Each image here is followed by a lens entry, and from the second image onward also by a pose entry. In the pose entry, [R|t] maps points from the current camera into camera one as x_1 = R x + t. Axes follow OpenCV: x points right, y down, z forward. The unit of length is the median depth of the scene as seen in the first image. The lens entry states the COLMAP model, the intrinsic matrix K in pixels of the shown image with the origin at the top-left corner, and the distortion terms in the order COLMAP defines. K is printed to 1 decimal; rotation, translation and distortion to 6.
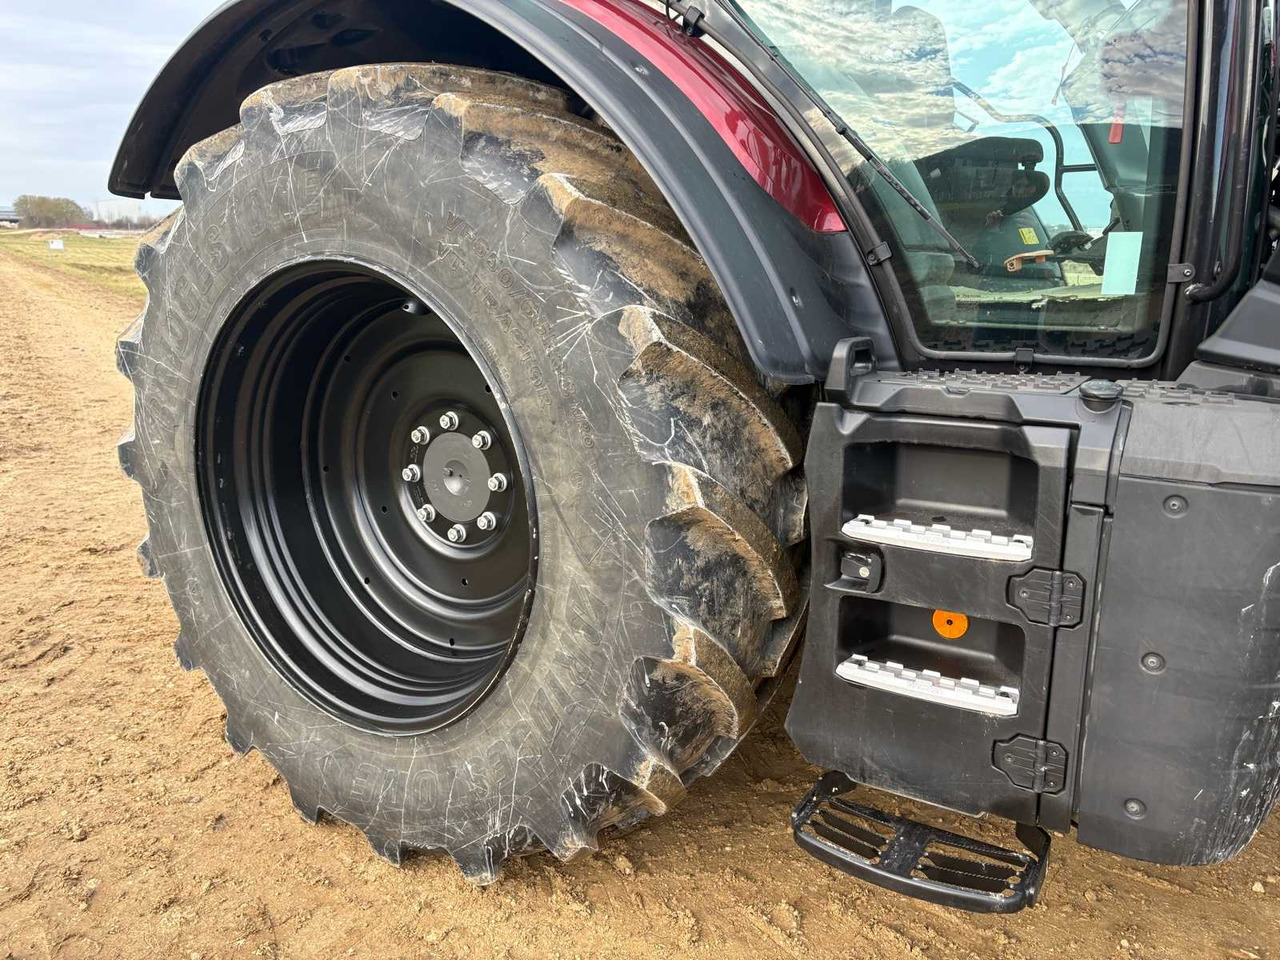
lens RADIAL K [[962.6, 0, 642.3], [0, 962.6, 482.5], [0, 0, 1]] dist [0.059509, -0.061726]
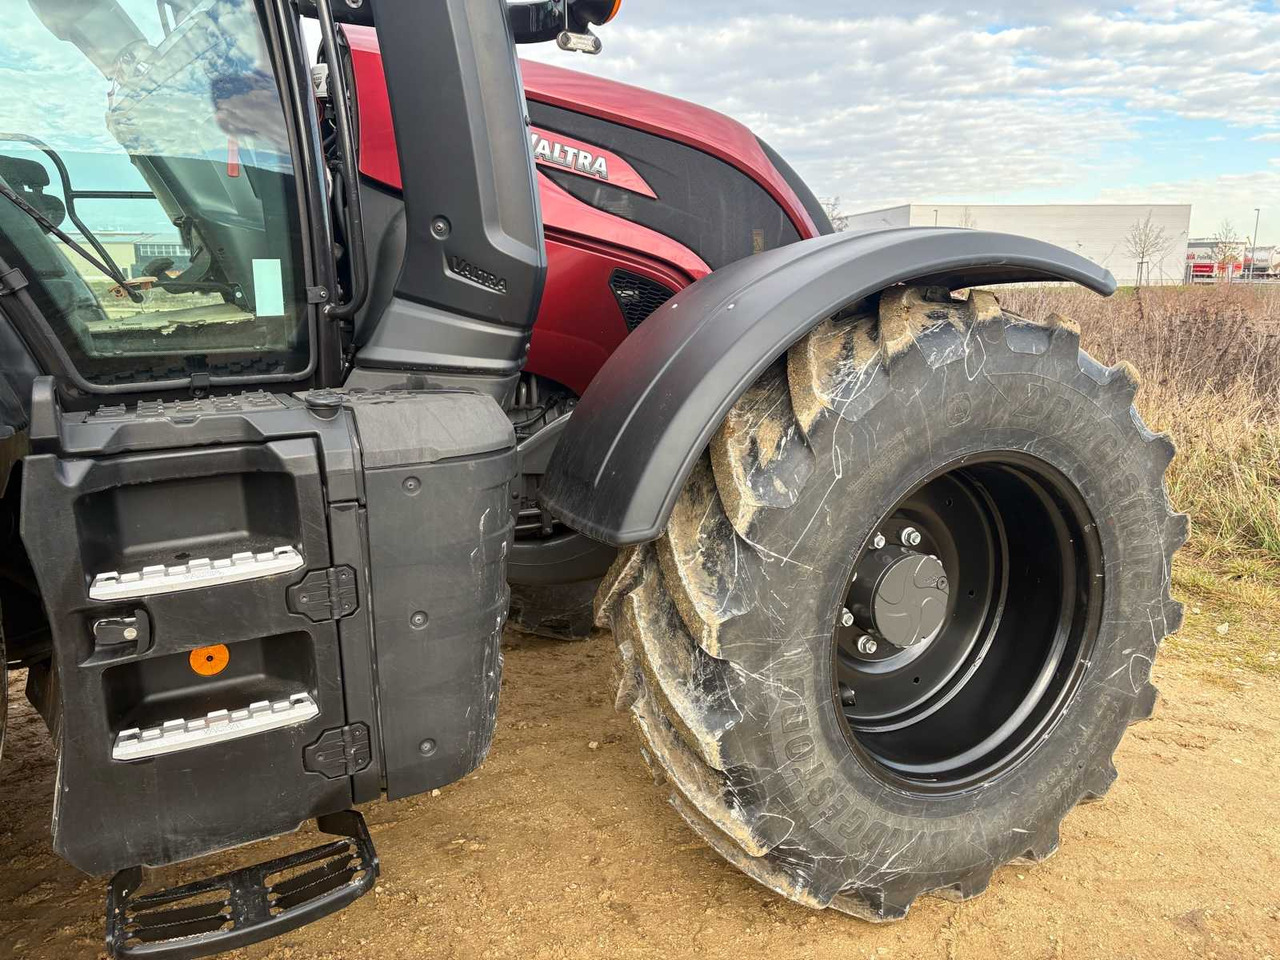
lens RADIAL K [[962.6, 0, 638.9], [0, 962.6, 471.1], [0, 0, 1]] dist [0.059509, -0.061726]
pose [[0.517213, -0.183055, 0.836051, -0.235578], [0.216668, 0.973043, 0.079011, -0.020988], [-0.827977, 0.140280, 0.542932, 0.096872]]
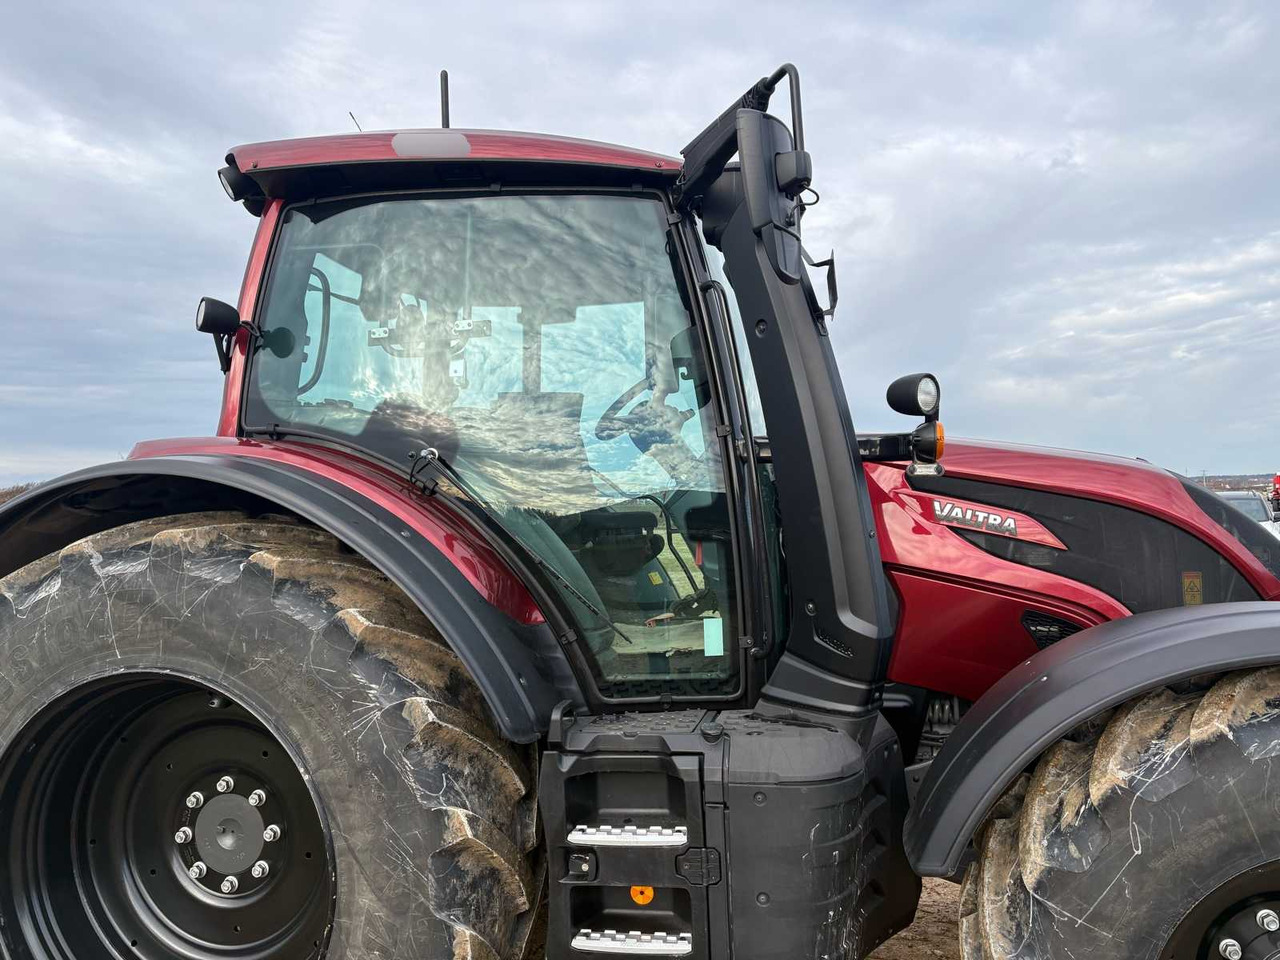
lens RADIAL K [[962.6, 0, 639.5], [0, 962.6, 485.0], [0, 0, 1]] dist [0.059509, -0.061726]
pose [[0.936365, -0.026518, 0.350025, -0.180946], [0.118174, 0.962753, -0.243192, -0.092002], [-0.330539, 0.269080, 0.904621, -0.483015]]
